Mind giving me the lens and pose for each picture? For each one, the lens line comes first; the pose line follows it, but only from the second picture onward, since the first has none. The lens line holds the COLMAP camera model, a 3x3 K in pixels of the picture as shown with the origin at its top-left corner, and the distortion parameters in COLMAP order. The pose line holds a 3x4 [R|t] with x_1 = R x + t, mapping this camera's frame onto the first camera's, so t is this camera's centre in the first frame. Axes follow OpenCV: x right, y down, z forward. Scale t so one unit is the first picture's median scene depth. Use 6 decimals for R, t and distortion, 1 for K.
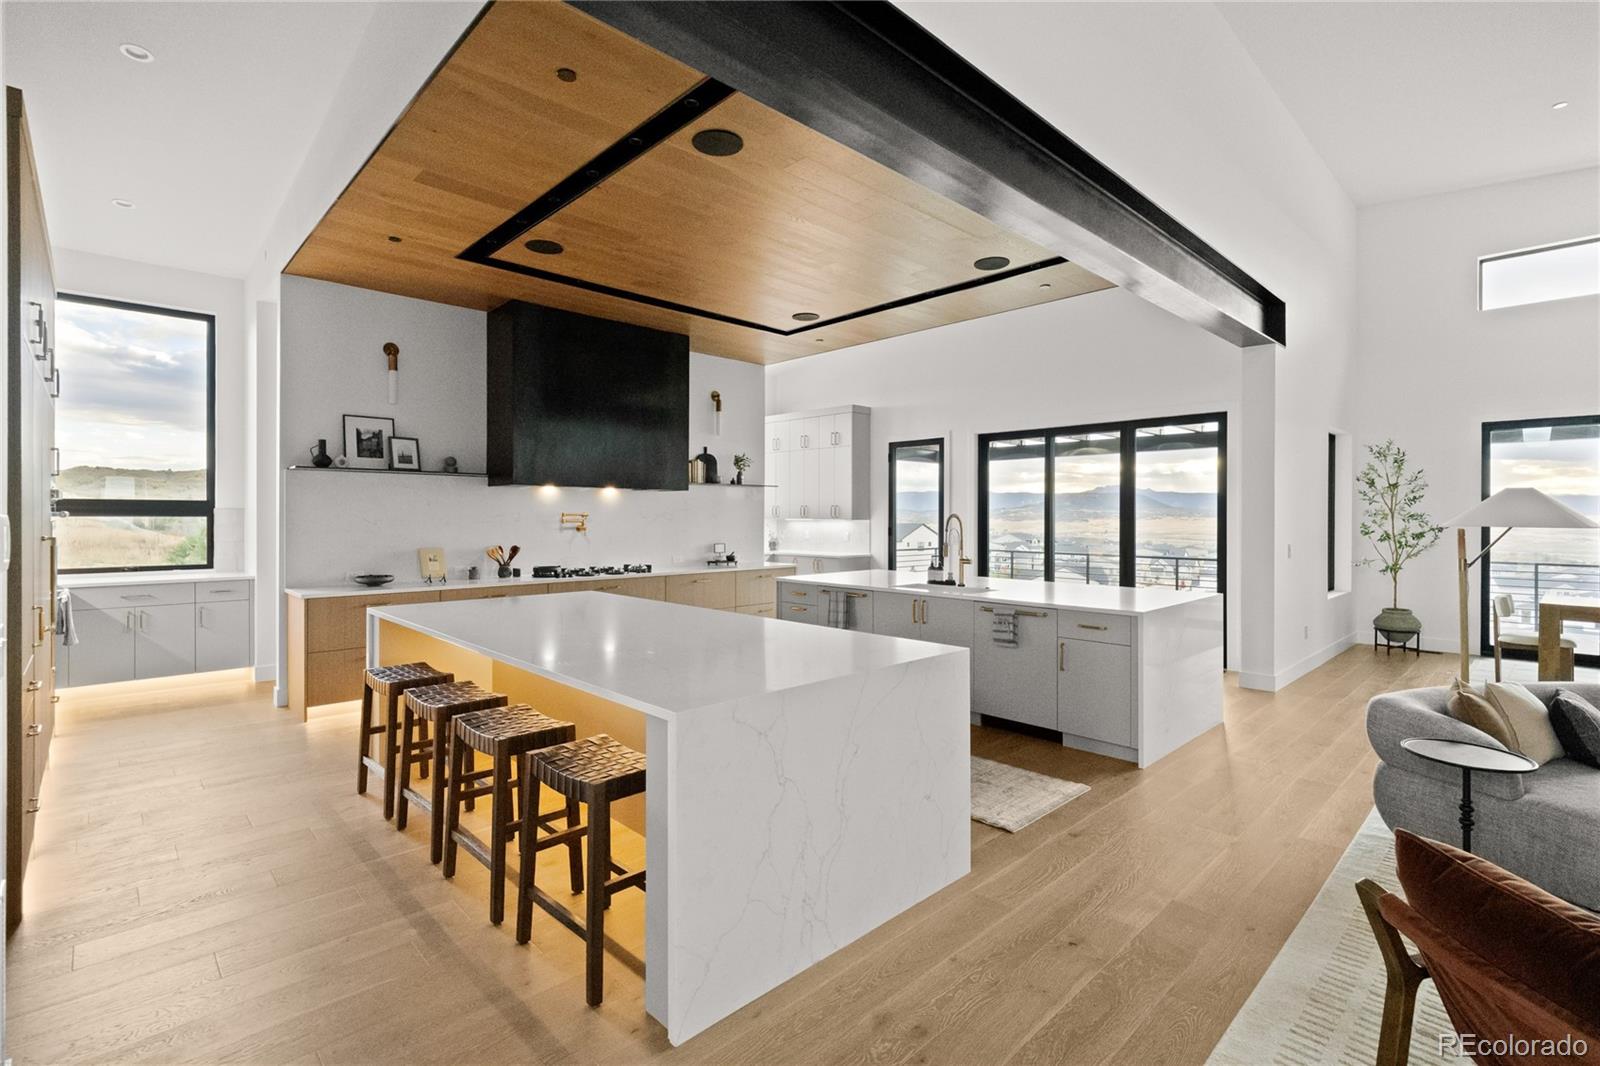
lens RADIAL K [[740.9, 0, 800.0], [0, 740.9, 533.0], [0, 0, 1]] dist [0.001722, 0.000349]
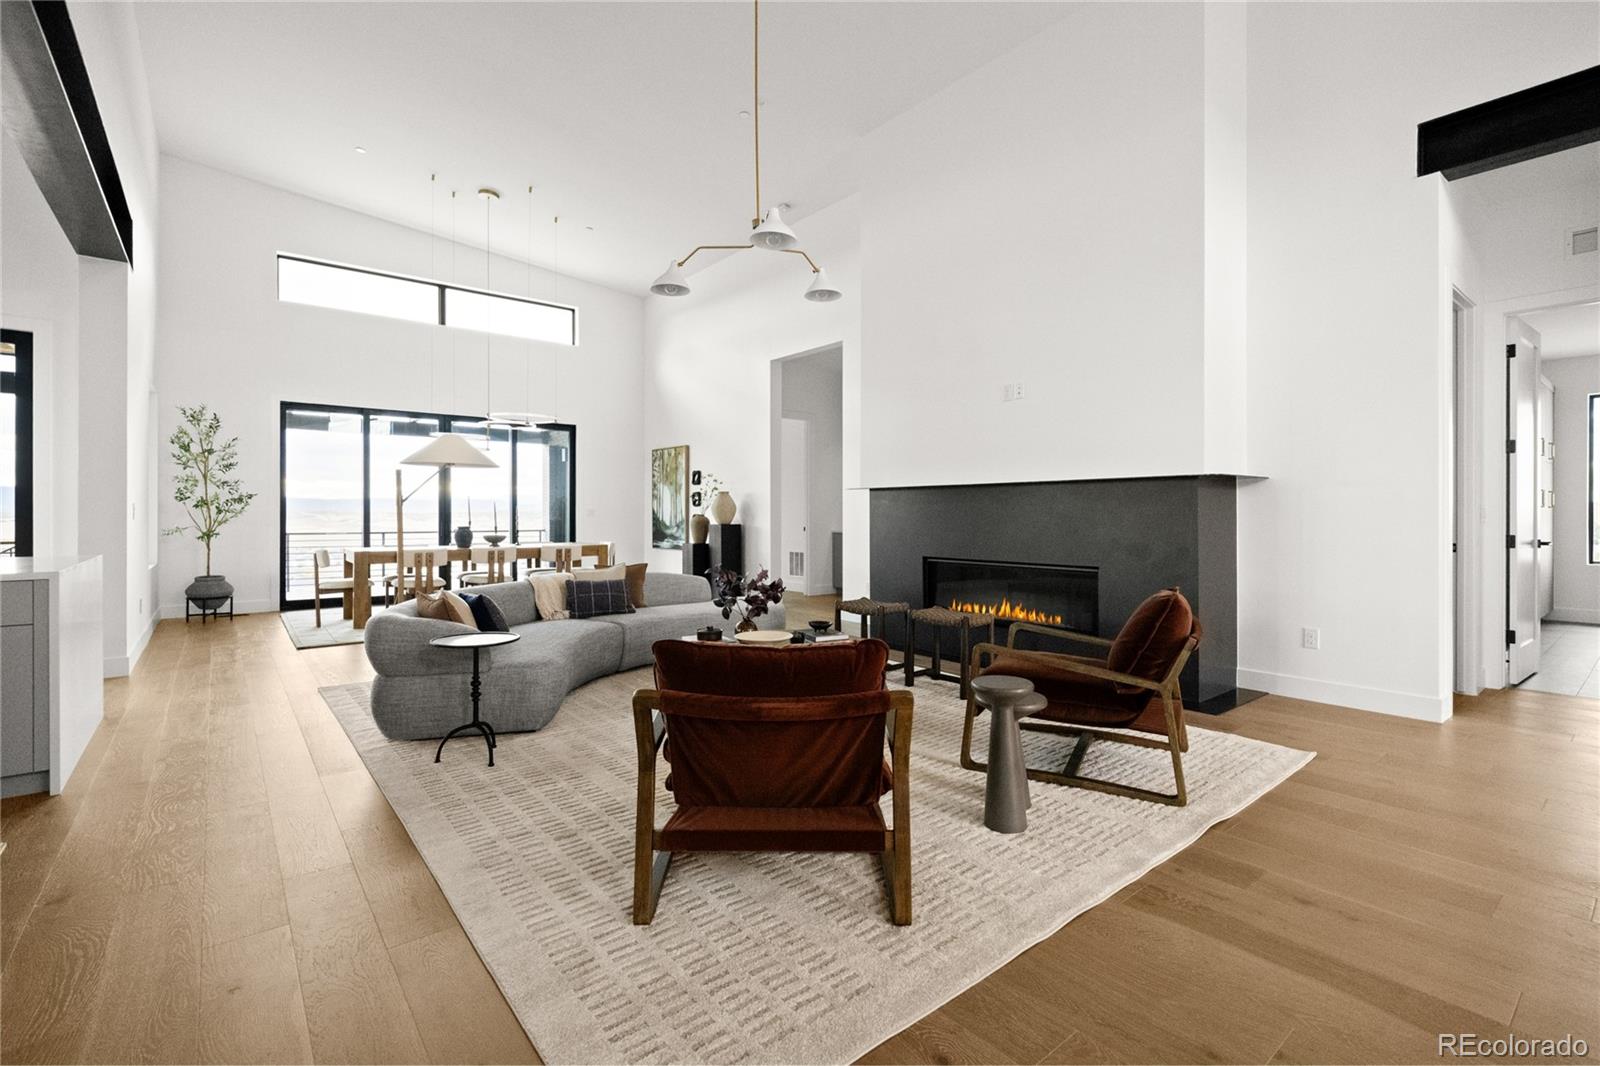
lens RADIAL K [[720.4, 0, 795.3], [0, 720.4, 517.5], [0, 0, 1]] dist [-0.001952, -0.000174]
pose [[0.092423, -0.007931, 0.995688, -0.085010], [0.023136, 0.999715, 0.005816, 0.036671], [-0.995451, 0.022499, 0.092581, 0.128489]]
